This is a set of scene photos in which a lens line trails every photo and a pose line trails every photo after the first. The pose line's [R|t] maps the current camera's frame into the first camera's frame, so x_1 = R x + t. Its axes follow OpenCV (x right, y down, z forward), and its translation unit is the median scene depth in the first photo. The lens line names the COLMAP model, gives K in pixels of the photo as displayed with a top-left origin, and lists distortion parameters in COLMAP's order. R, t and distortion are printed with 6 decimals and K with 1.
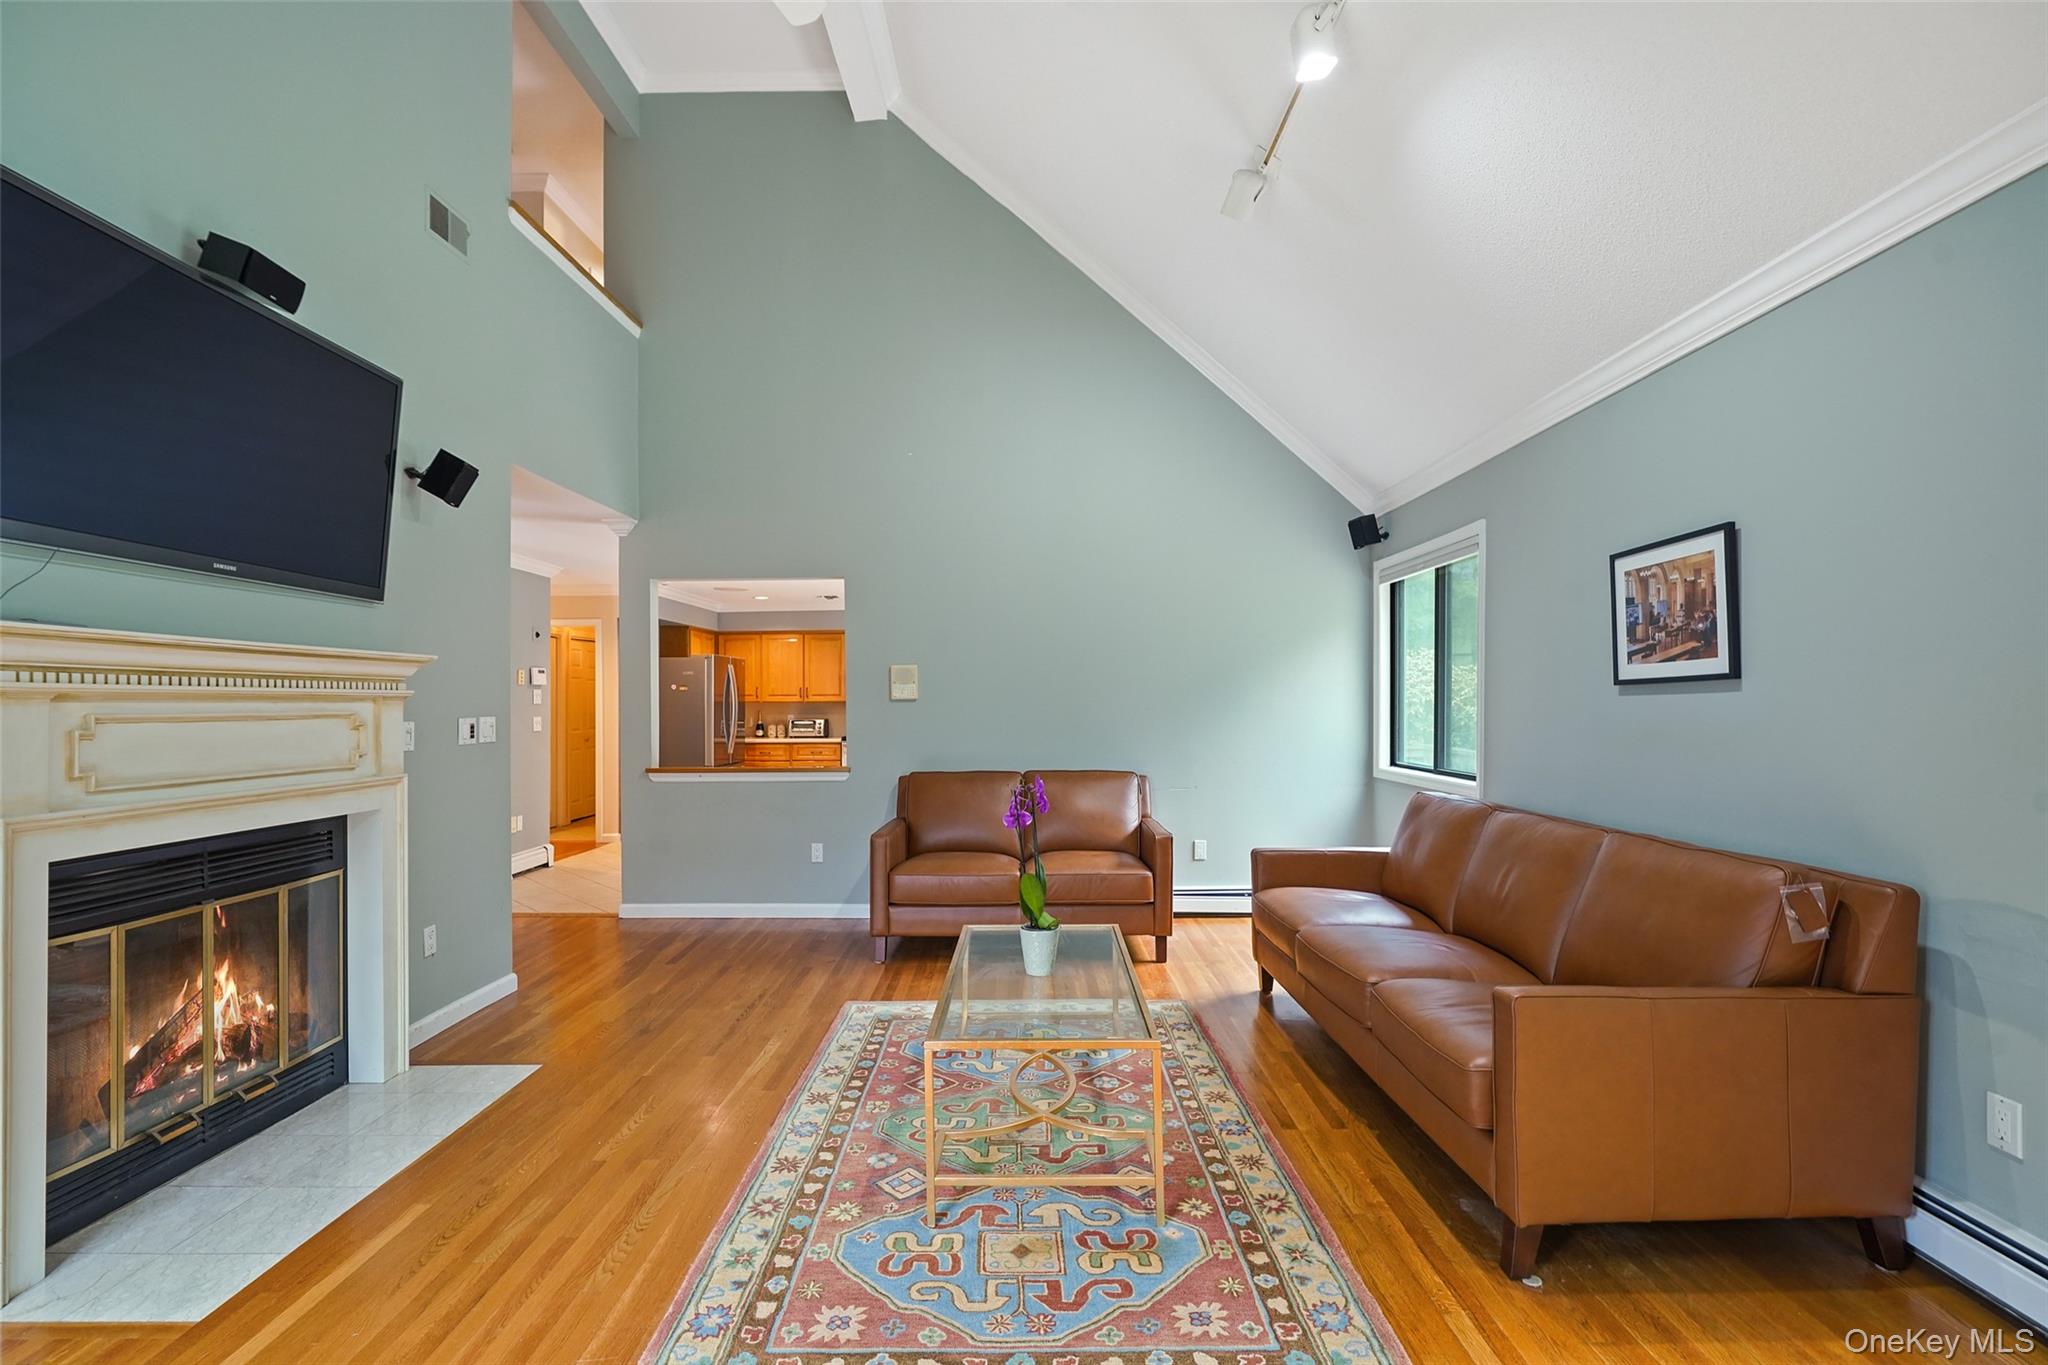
lens RADIAL K [[927.9, 0, 986.1], [0, 927.9, 692.0], [0, 0, 1]] dist [-0.011667, 0.005851]
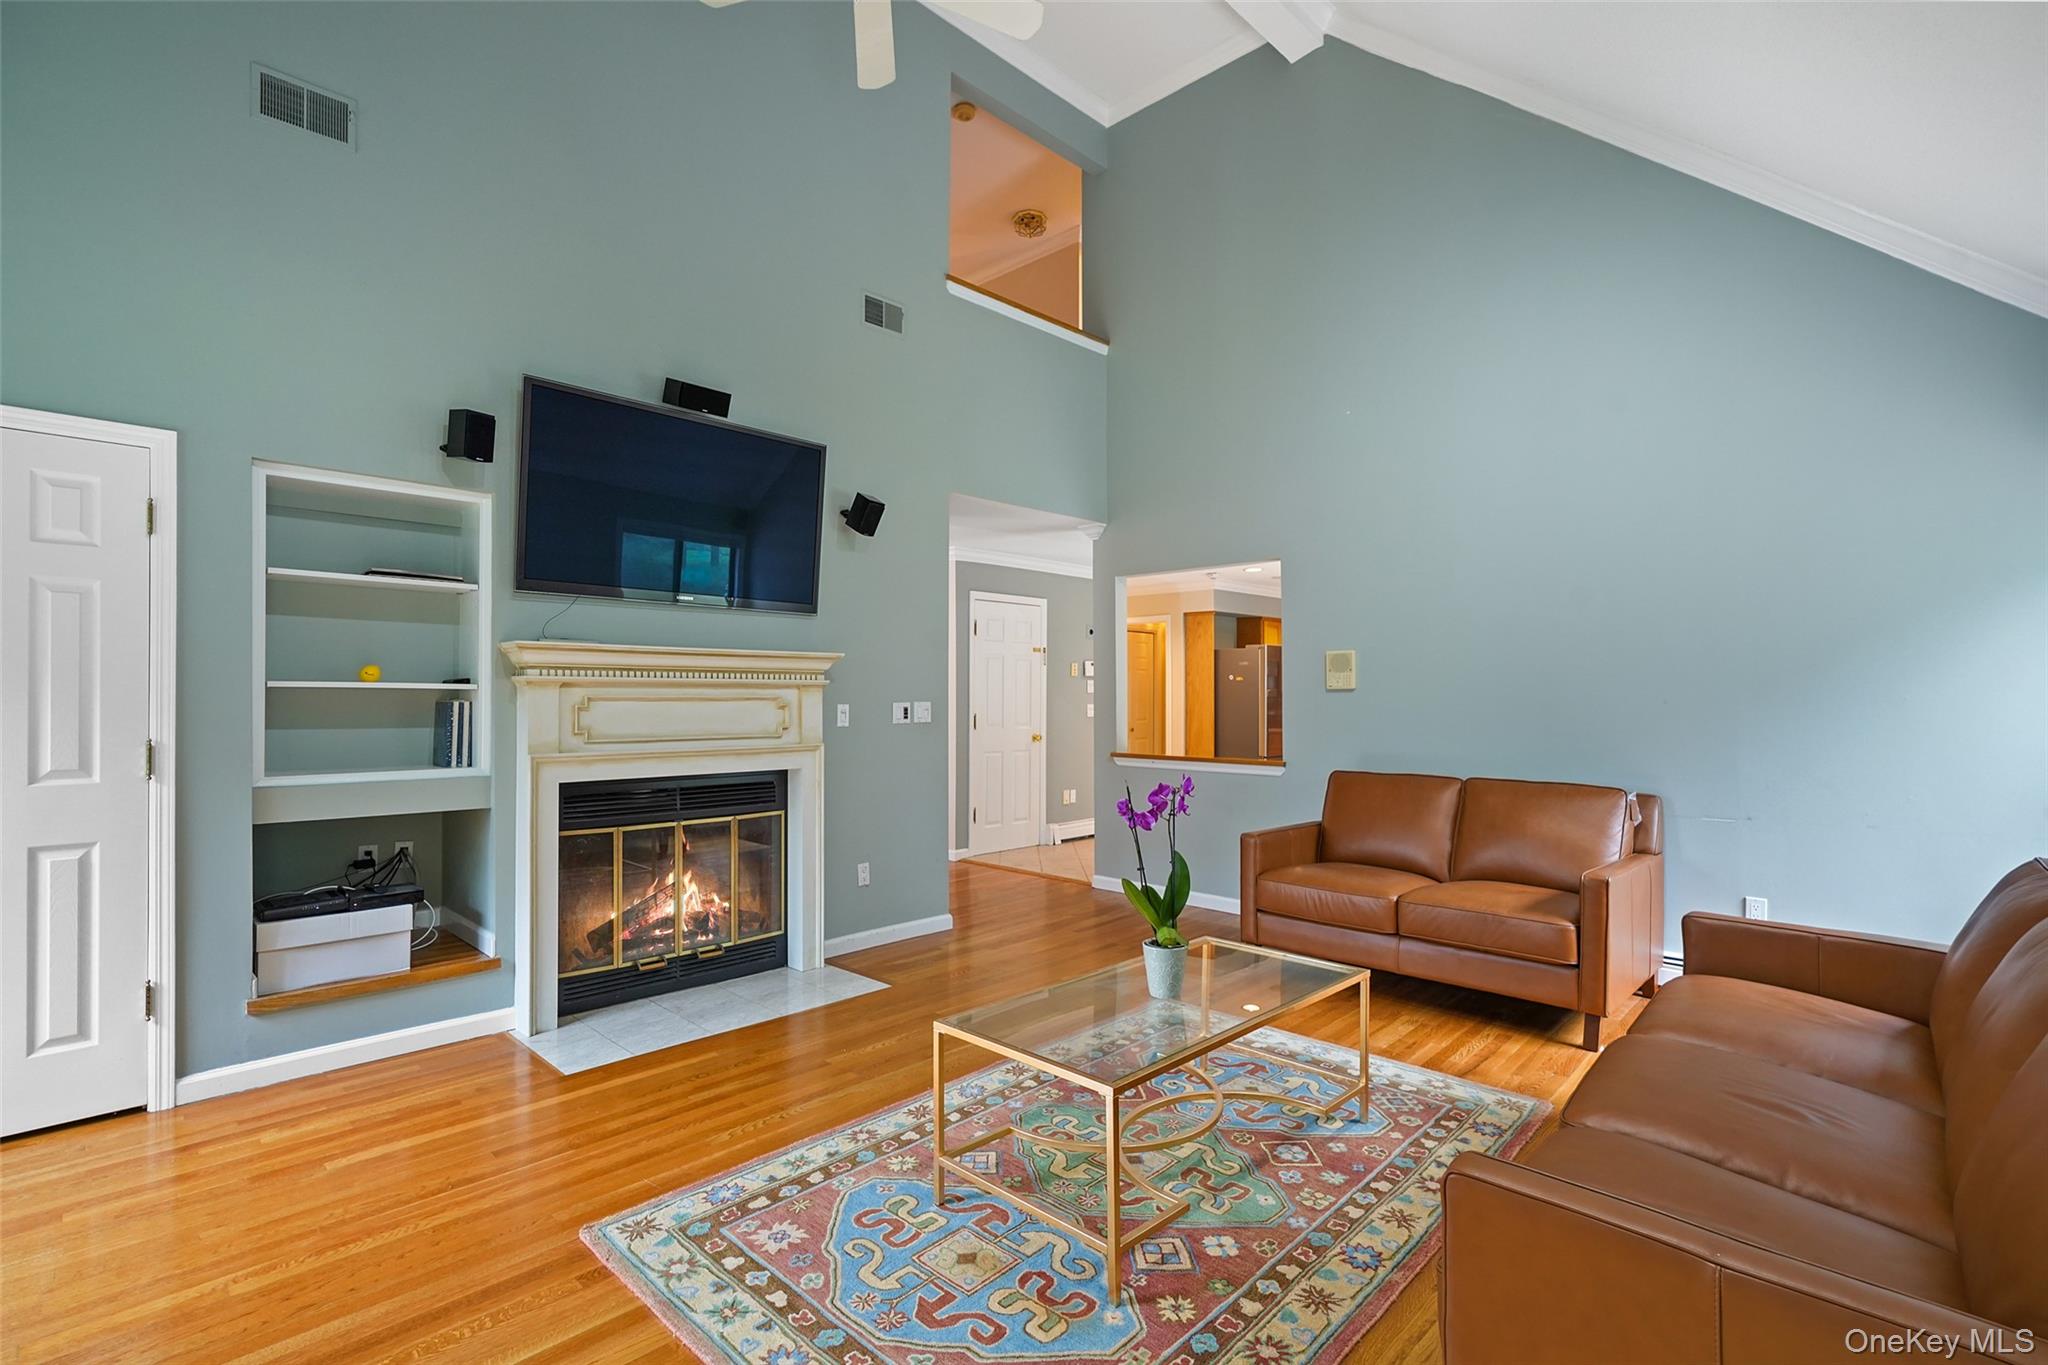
lens RADIAL K [[927.9, 0, 1012.0], [0, 927.9, 690.2], [0, 0, 1]] dist [-0.011667, 0.005851]
pose [[0.728928, 0.003748, -0.684580, 0.527485], [0.001553, 0.999973, 0.007129, 0.003604], [0.684589, -0.006260, 0.728903, 0.239852]]
